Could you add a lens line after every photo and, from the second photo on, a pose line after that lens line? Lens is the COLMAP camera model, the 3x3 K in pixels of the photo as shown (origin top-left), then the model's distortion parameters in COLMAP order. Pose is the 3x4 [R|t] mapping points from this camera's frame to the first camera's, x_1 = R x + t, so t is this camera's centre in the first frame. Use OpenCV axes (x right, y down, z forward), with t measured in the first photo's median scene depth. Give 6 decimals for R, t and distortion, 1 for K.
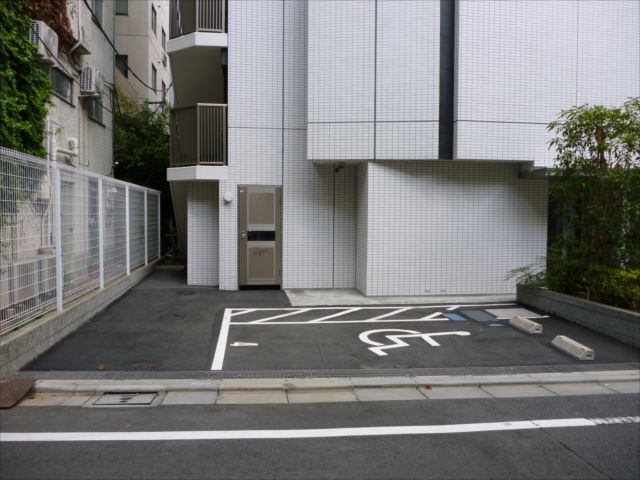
lens RADIAL K [[548.1, 0, 321.1], [0, 548.1, 240.7], [0, 0, 1]] dist [-0.017430, -0.005011]
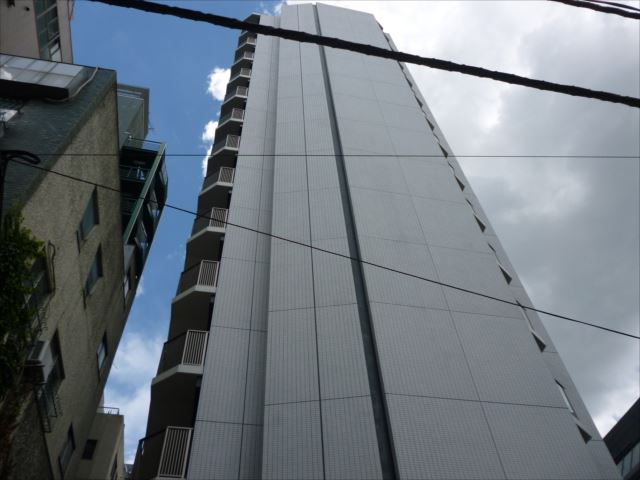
lens RADIAL K [[548.1, 0, 317.9], [0, 548.1, 242.9], [0, 0, 1]] dist [-0.017430, -0.005011]
pose [[0.997071, 0.016399, 0.074700, -0.003441], [0.053574, 0.547275, -0.835237, 0.576109], [-0.054578, 0.836792, 0.544793, 0.033685]]
